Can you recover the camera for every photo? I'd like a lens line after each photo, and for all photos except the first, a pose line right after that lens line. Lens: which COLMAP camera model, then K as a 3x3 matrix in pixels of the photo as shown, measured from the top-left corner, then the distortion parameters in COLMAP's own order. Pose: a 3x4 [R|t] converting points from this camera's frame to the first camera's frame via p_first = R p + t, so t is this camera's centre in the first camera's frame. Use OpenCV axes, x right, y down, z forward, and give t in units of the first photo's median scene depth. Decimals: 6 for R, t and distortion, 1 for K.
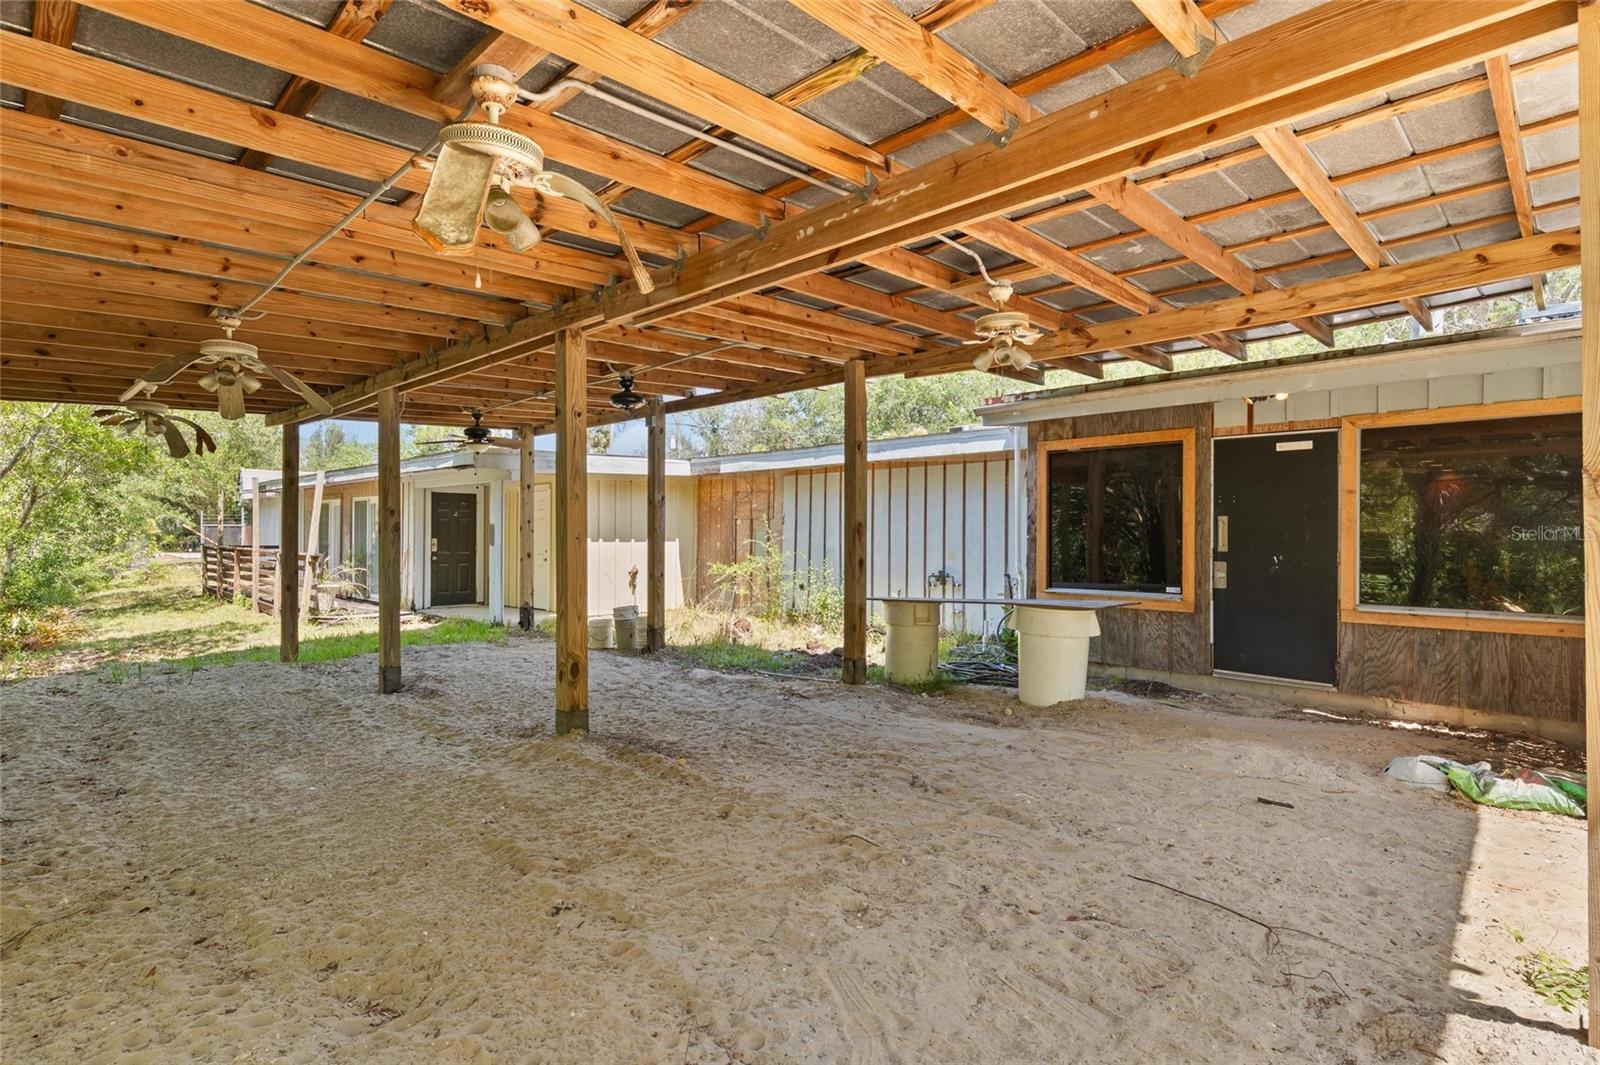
lens RADIAL K [[812.3, 0, 796.9], [0, 812.3, 534.5], [0, 0, 1]] dist [-0.000414, 0.000008]
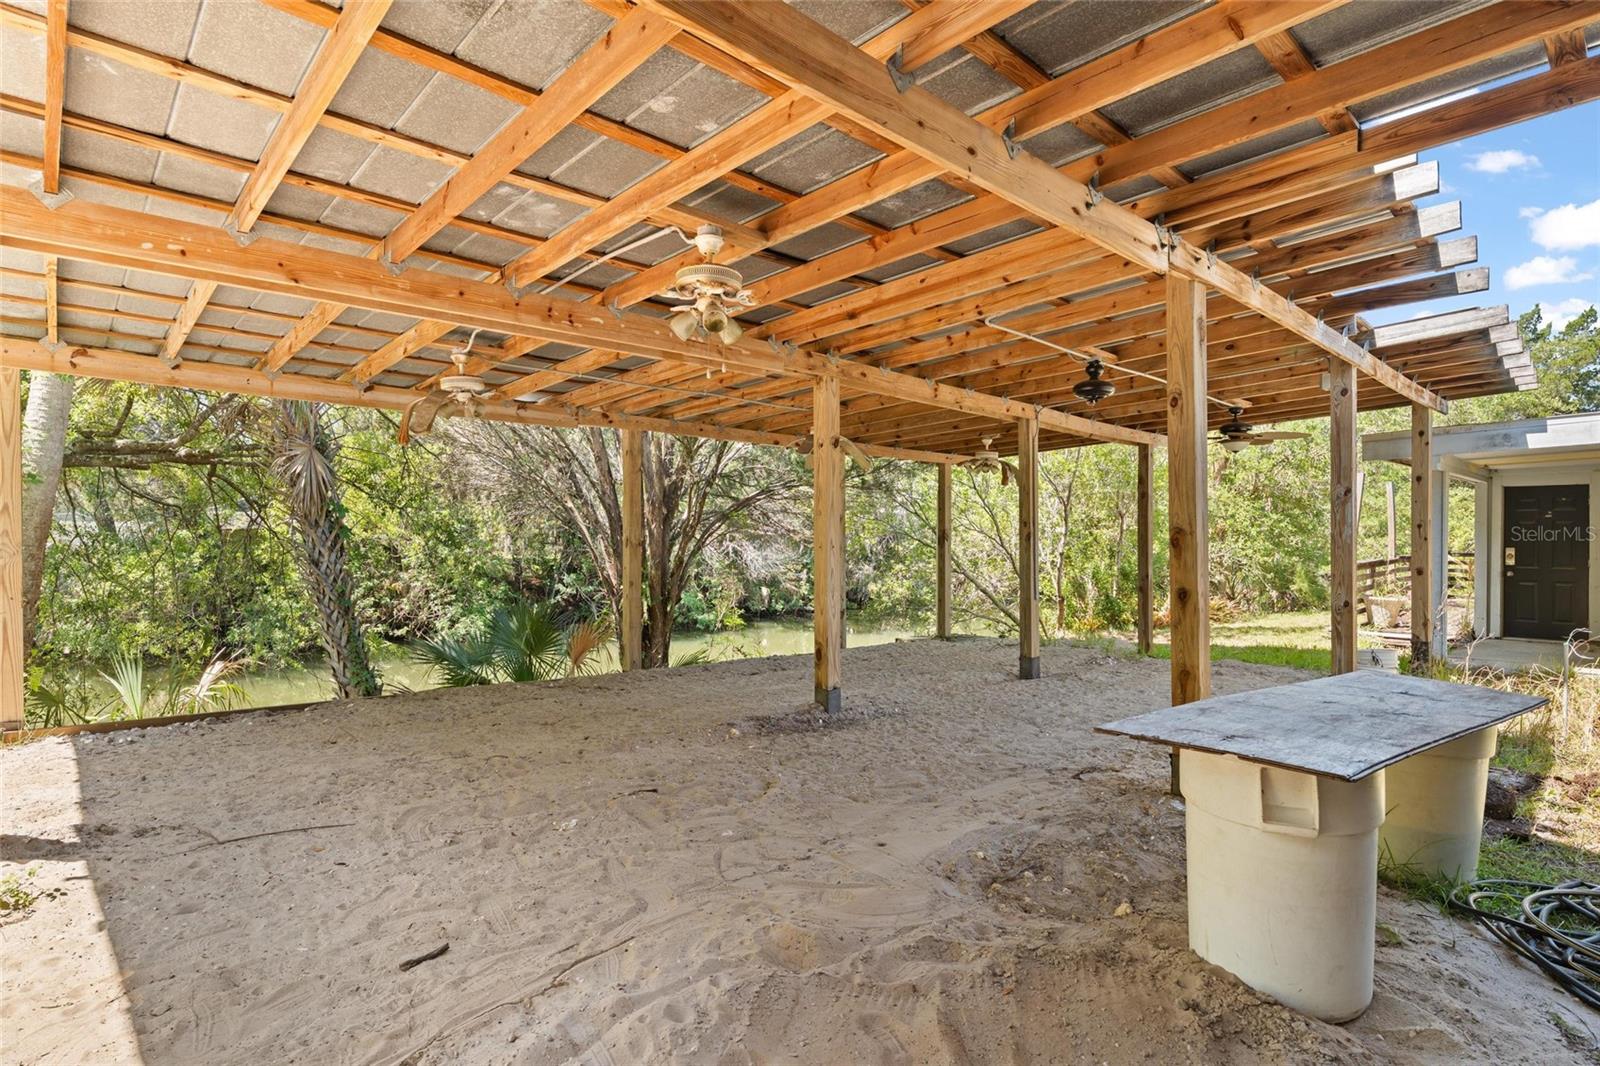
lens RADIAL K [[812.3, 0, 796.9], [0, 812.3, 550.0], [0, 0, 1]] dist [-0.000414, 0.000008]
pose [[-0.055547, -0.008460, -0.998420, 1.750384], [0.015233, 0.999841, -0.009319, 0.018990], [0.998340, -0.015727, -0.055410, 1.888236]]
